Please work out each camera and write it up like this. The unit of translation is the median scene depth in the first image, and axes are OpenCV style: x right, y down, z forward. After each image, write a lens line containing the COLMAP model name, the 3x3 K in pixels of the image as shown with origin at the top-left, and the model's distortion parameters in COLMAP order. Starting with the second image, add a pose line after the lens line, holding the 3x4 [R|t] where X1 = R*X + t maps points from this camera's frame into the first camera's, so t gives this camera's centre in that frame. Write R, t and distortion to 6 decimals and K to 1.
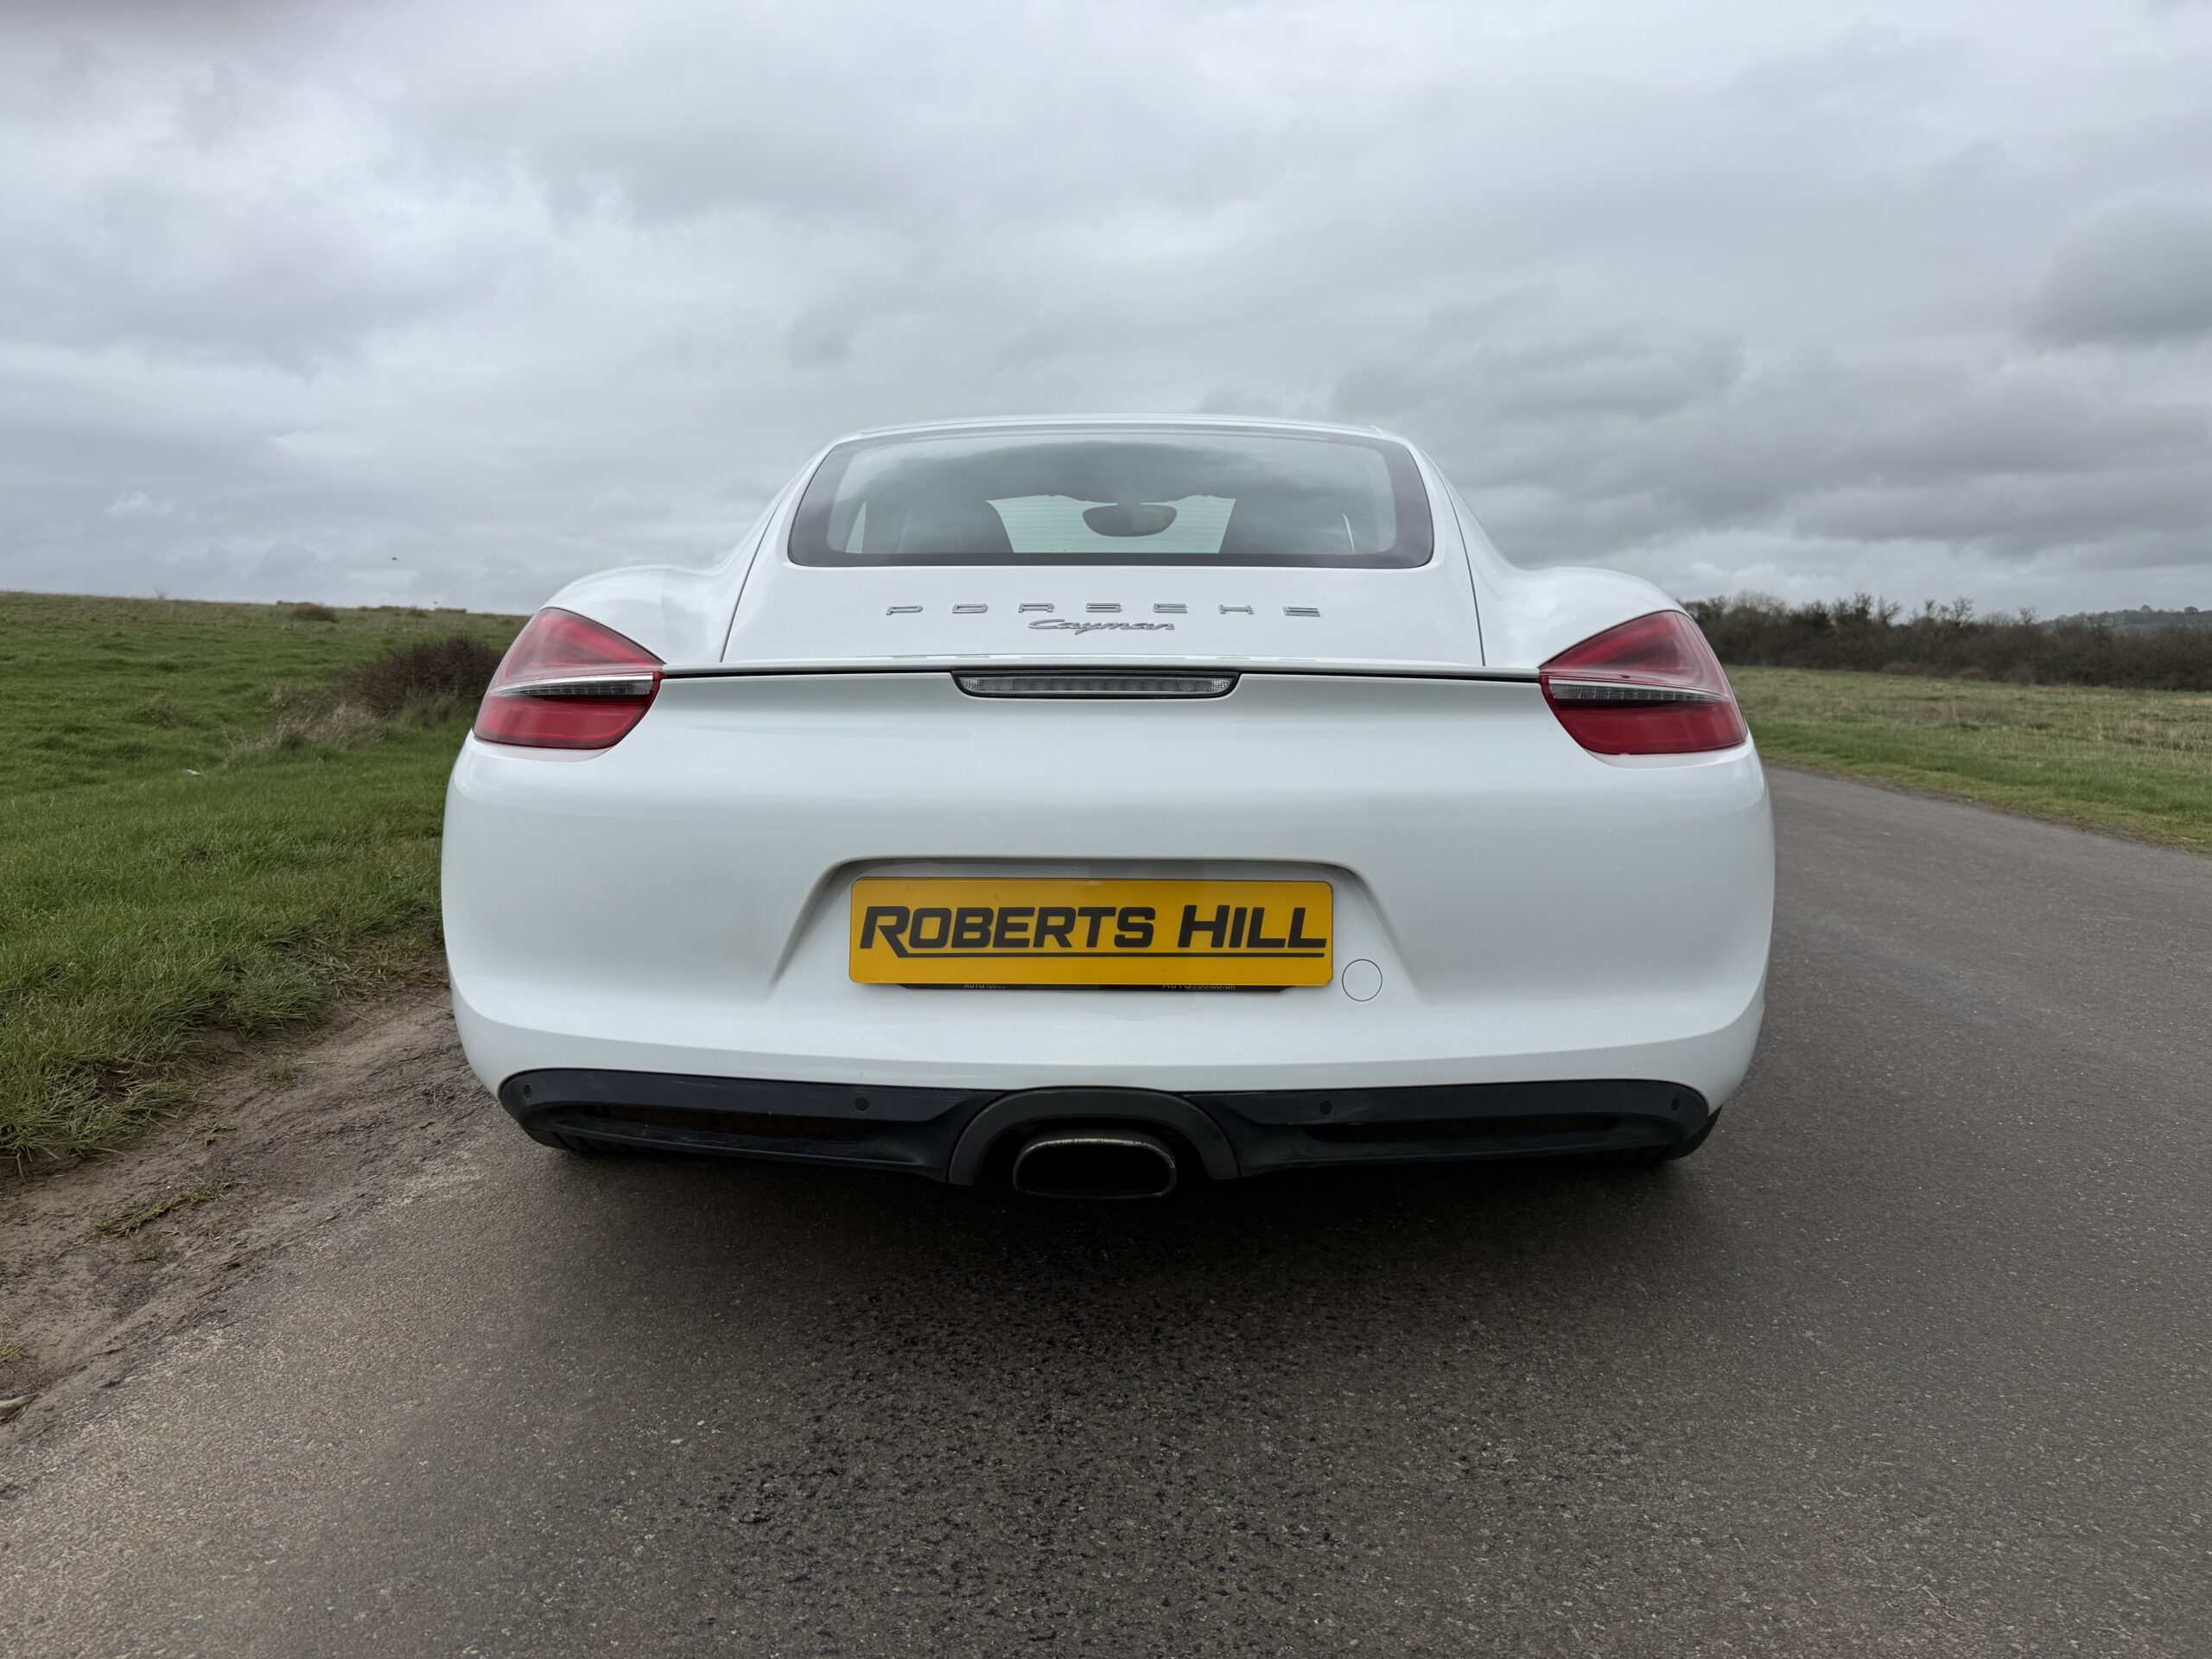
lens RADIAL K [[1625.6, 0, 1114.3], [0, 1625.6, 848.7], [0, 0, 1]] dist [0.006340, -0.001565]
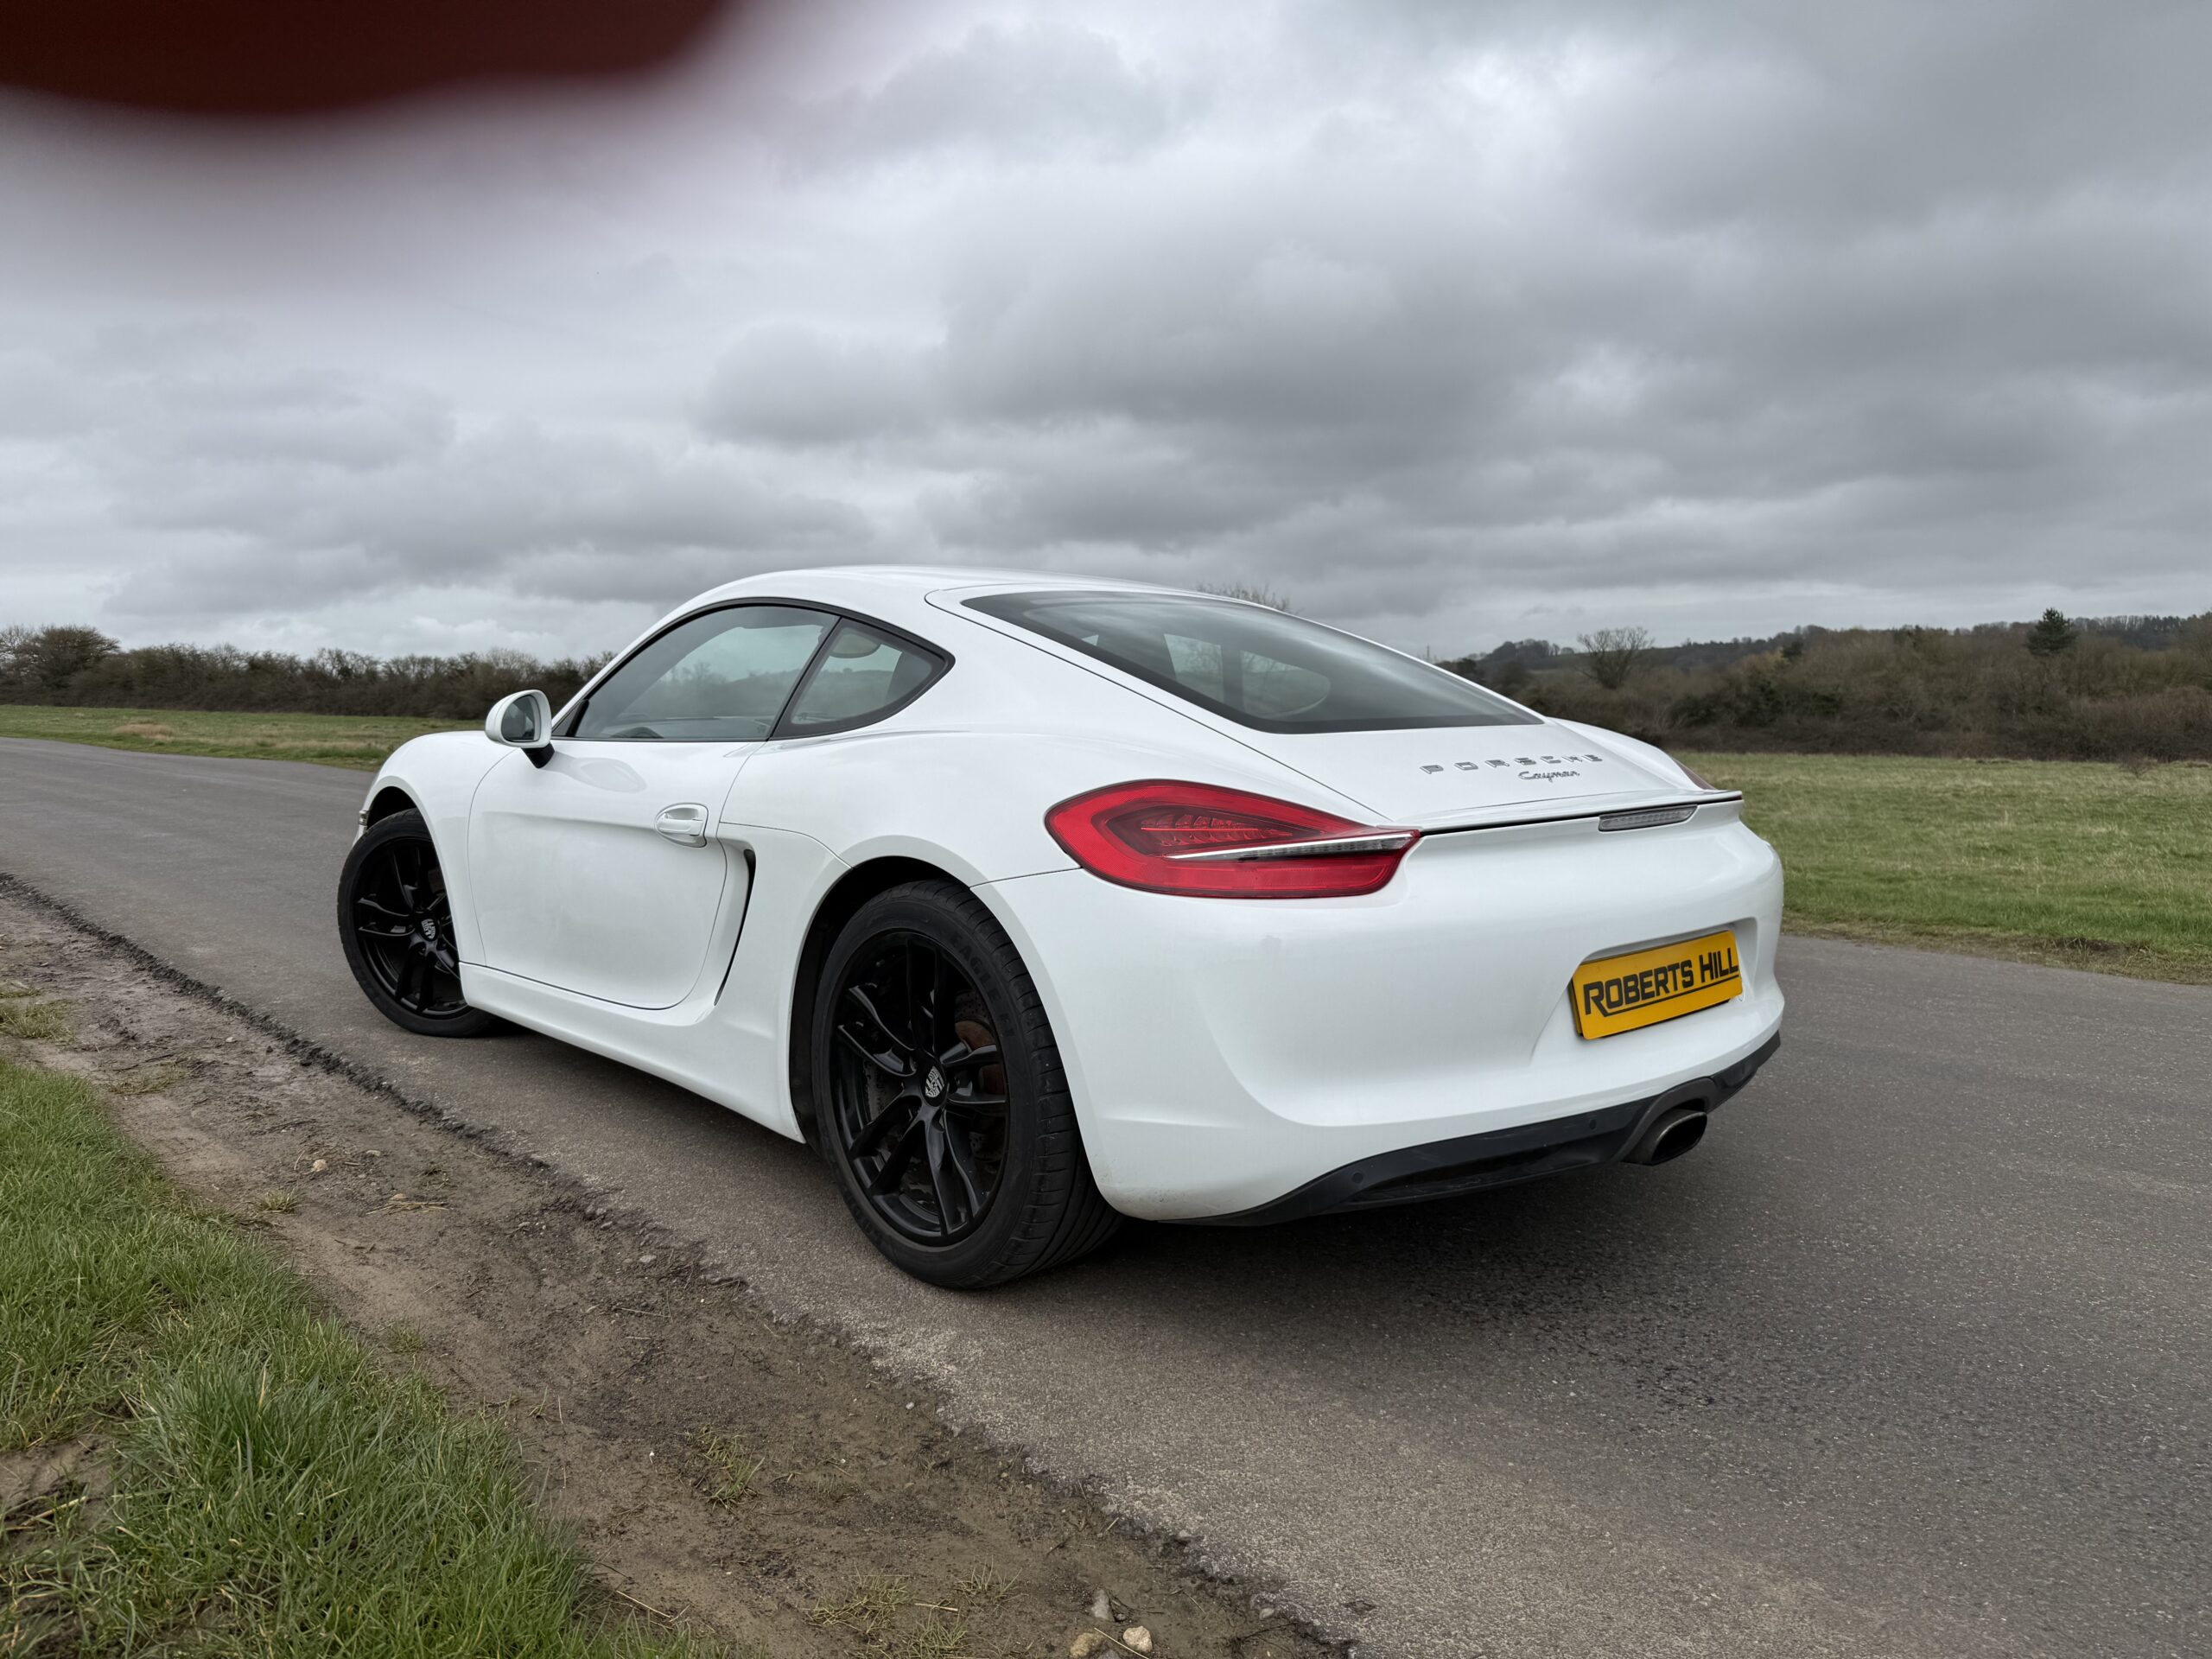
lens RADIAL K [[1589.6, 0, 1106.0], [0, 1589.6, 829.5], [0, 0, 1]] dist [0.045219, -0.082546]
pose [[0.723604, -0.070962, 0.686557, -1.398818], [0.099309, 0.995055, -0.001820, -0.138026], [-0.683033, 0.069498, 0.727073, 0.265787]]
